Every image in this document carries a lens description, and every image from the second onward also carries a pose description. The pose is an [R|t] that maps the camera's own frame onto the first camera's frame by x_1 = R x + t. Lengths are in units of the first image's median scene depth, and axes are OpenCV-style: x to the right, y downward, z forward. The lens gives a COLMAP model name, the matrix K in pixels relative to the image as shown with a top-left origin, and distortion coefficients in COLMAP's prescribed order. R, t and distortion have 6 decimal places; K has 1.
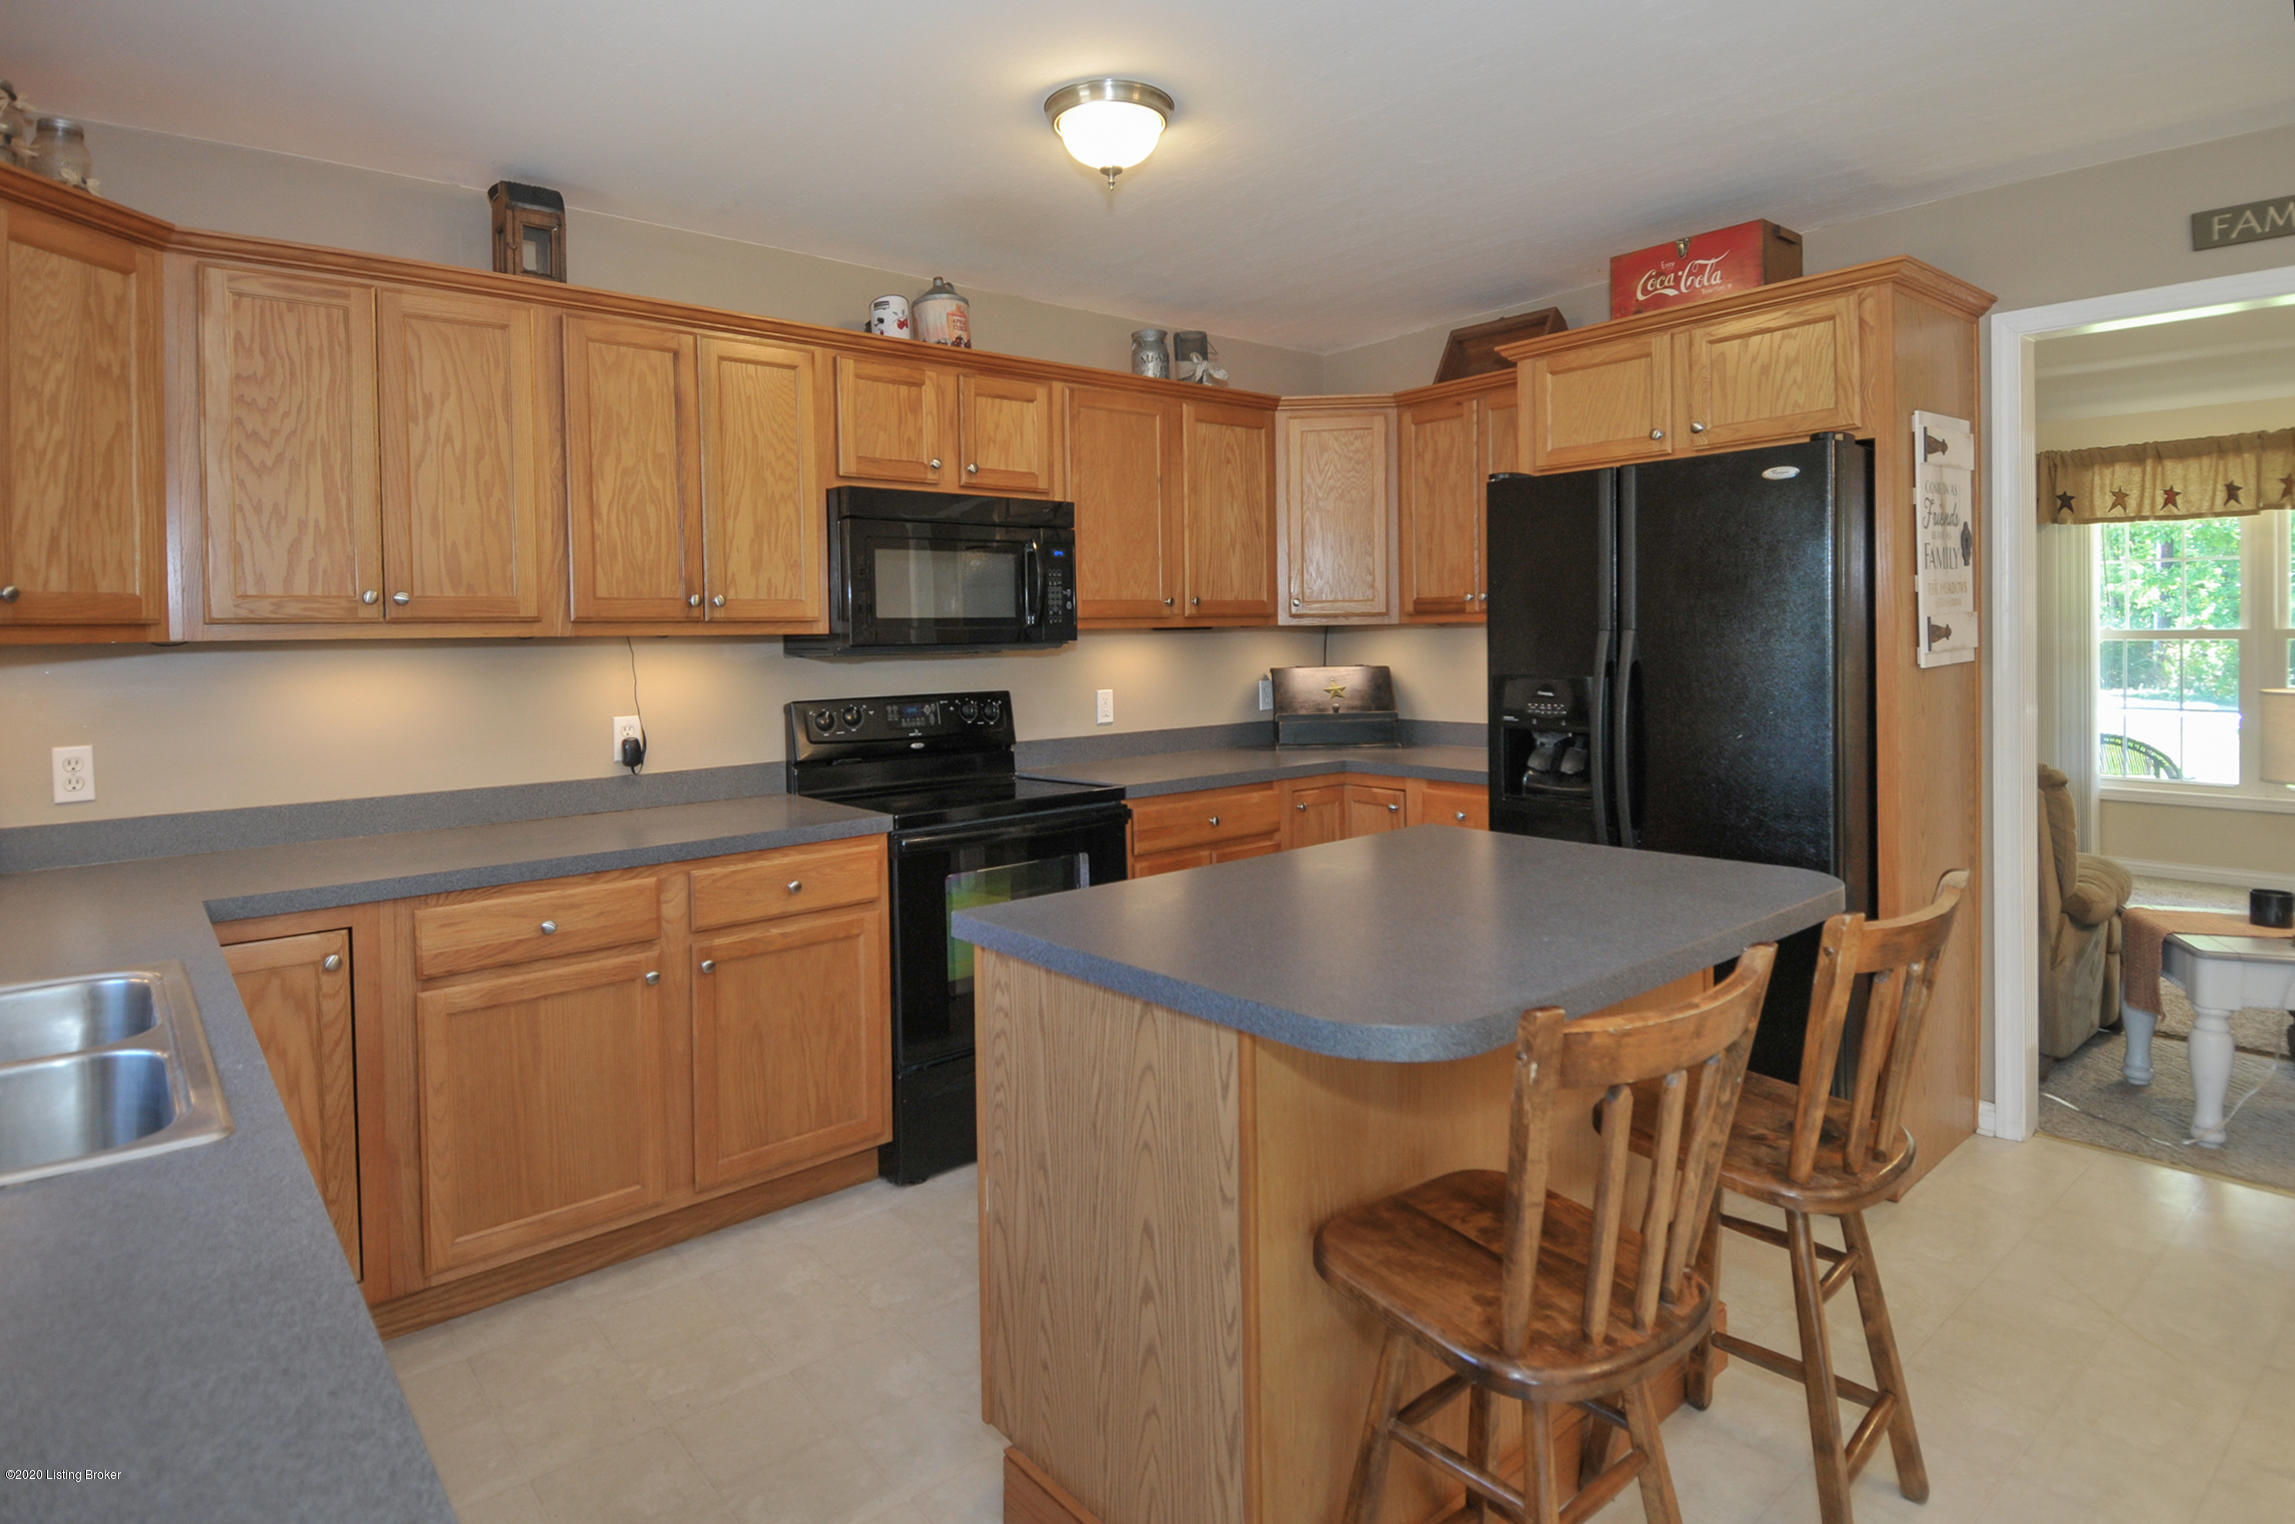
lens RADIAL K [[1241.0, 0, 1158.1], [0, 1241.0, 663.7], [0, 0, 1]] dist [0.031343, -0.020579]
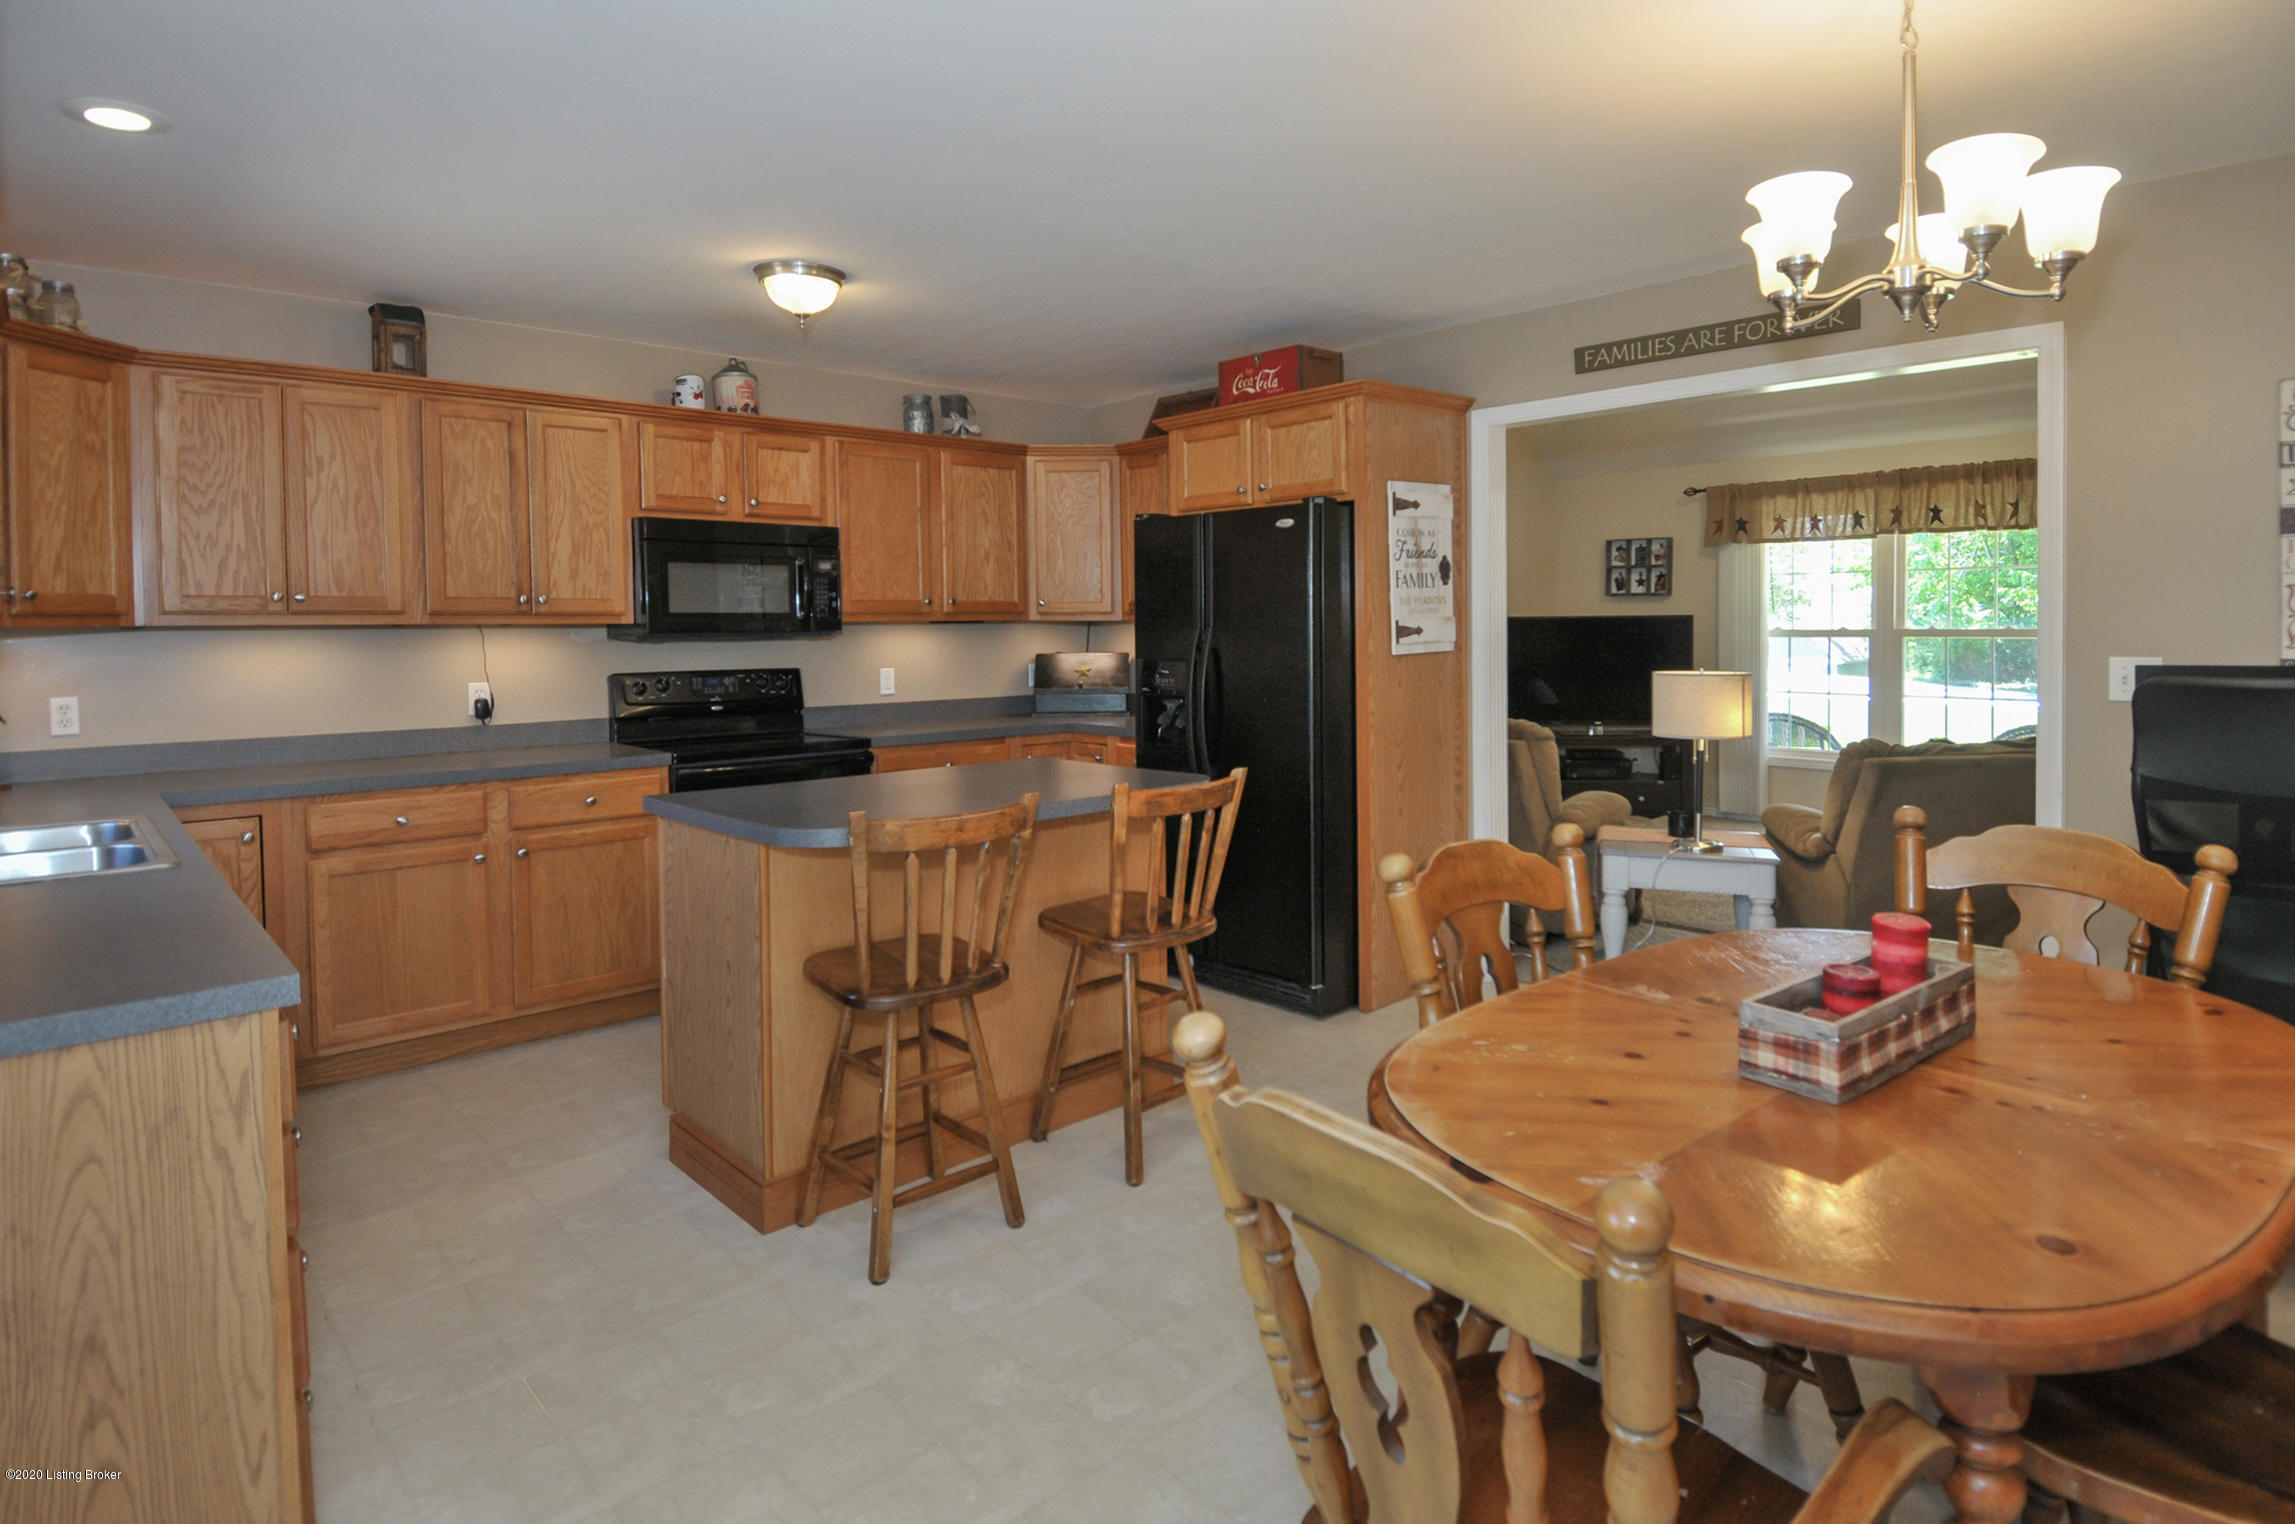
lens RADIAL K [[1241.0, 0, 1235.7], [0, 1241.0, 666.3], [0, 0, 1]] dist [0.031343, -0.020579]
pose [[0.997654, 0.007457, 0.068048, 0.322804], [-0.008202, 0.999909, 0.010683, 0.002647], [-0.067962, -0.011216, 0.997625, -0.447692]]
